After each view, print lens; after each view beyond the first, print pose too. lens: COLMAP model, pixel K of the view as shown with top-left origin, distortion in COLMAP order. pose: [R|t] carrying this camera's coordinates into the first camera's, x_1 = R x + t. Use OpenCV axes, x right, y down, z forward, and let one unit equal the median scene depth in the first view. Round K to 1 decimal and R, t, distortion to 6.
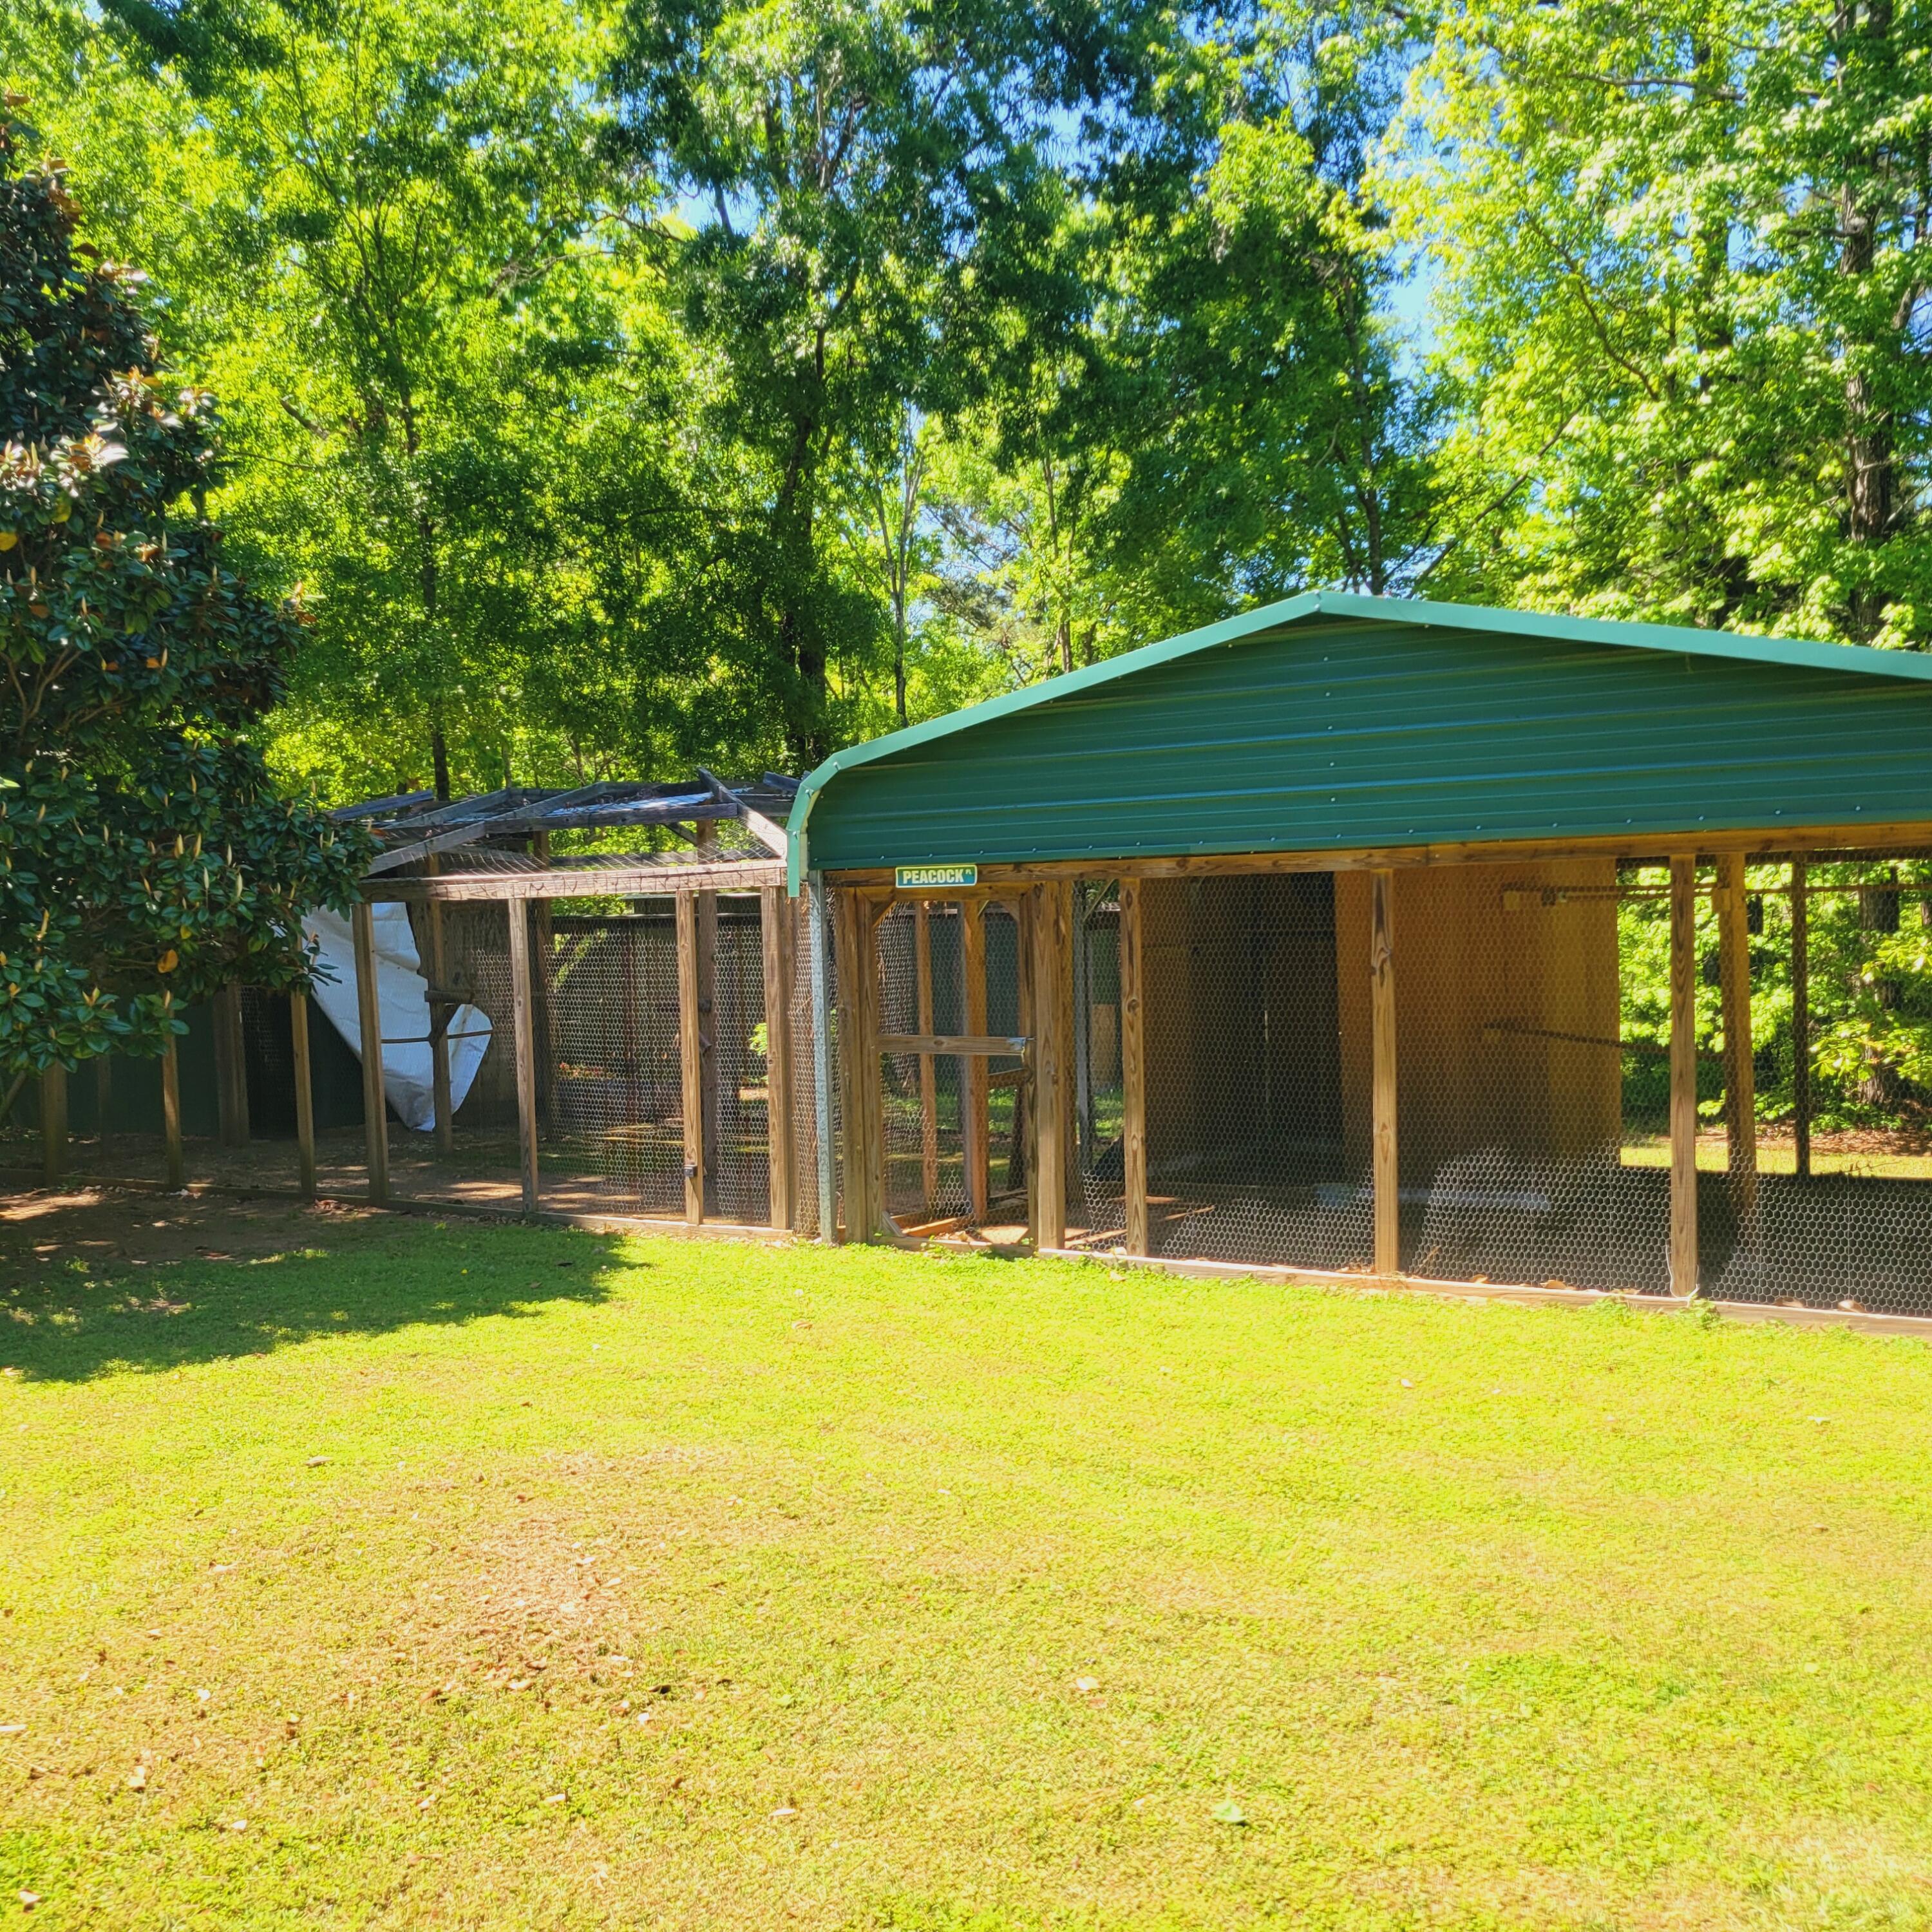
lens RADIAL K [[1940.5, 0, 954.8], [0, 1940.5, 967.7], [0, 0, 1]] dist [0.040427, 0.000000]
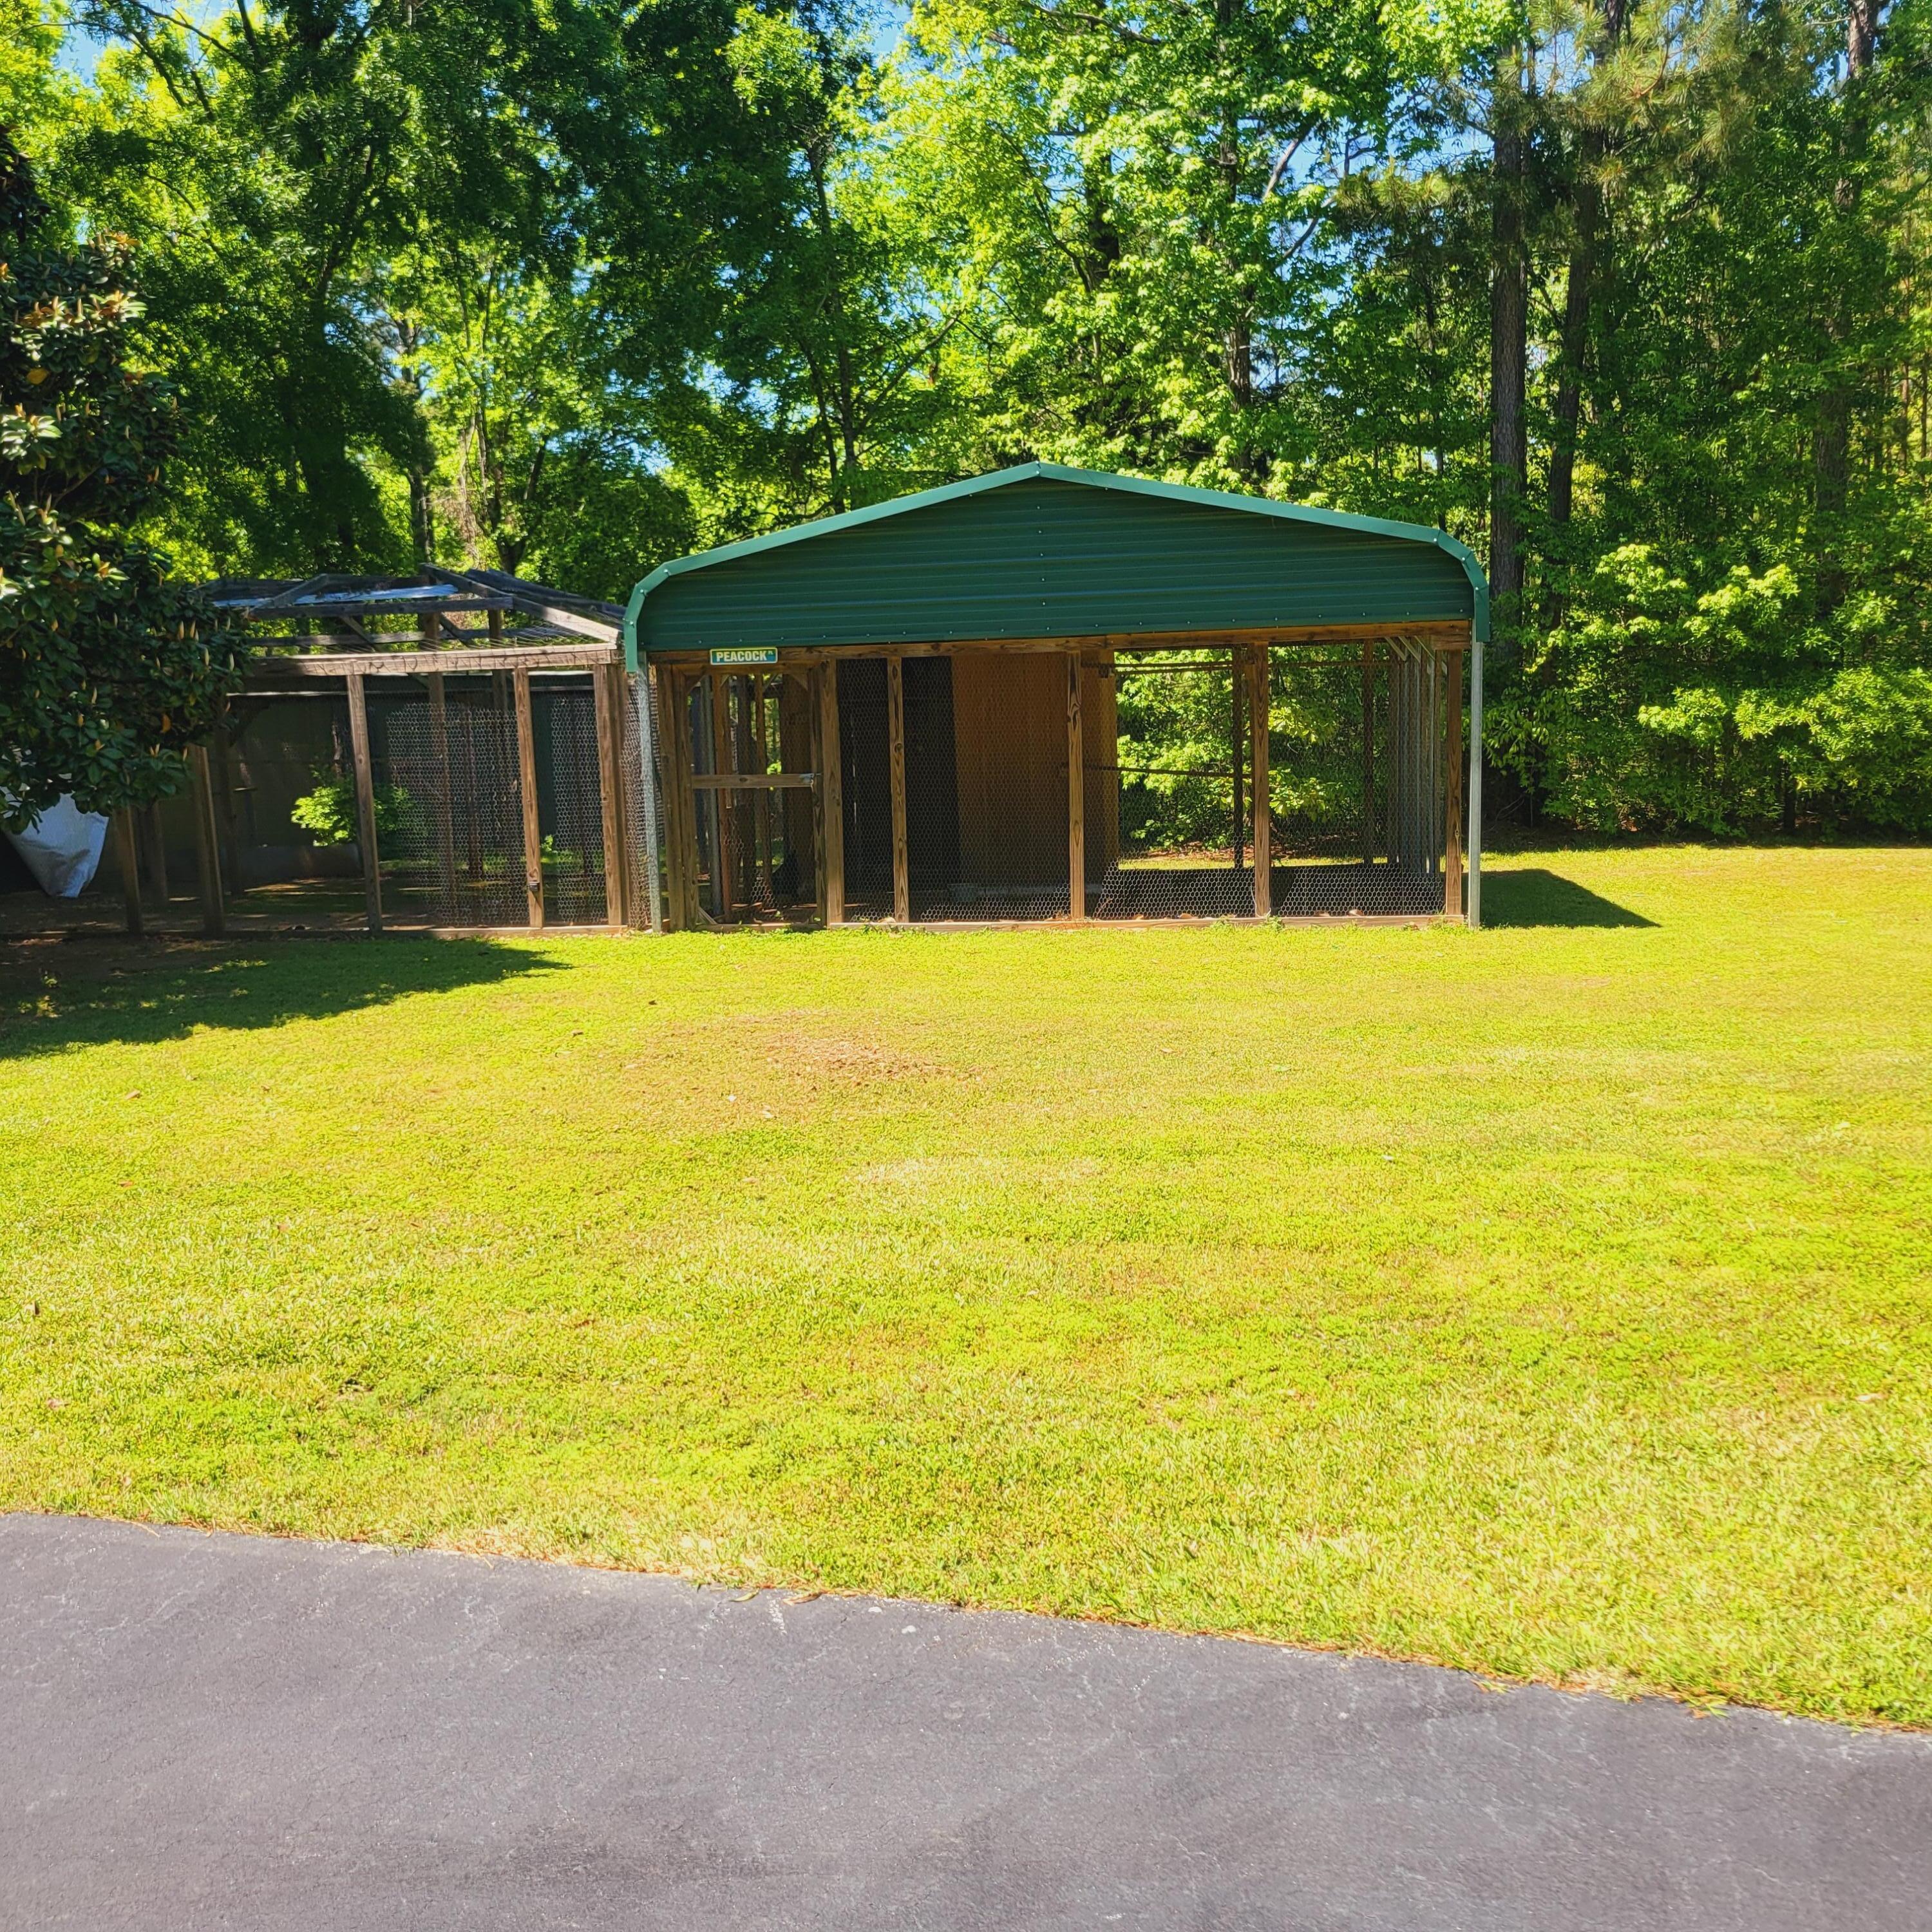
lens RADIAL K [[1940.5, 0, 974.6], [0, 1940.5, 970.6], [0, 0, 1]] dist [0.040427, 0.000000]
pose [[0.925590, -0.061612, 0.373479, -0.351080], [0.020401, 0.993350, 0.113311, 0.018994], [-0.377976, -0.097260, 0.920692, -0.312111]]
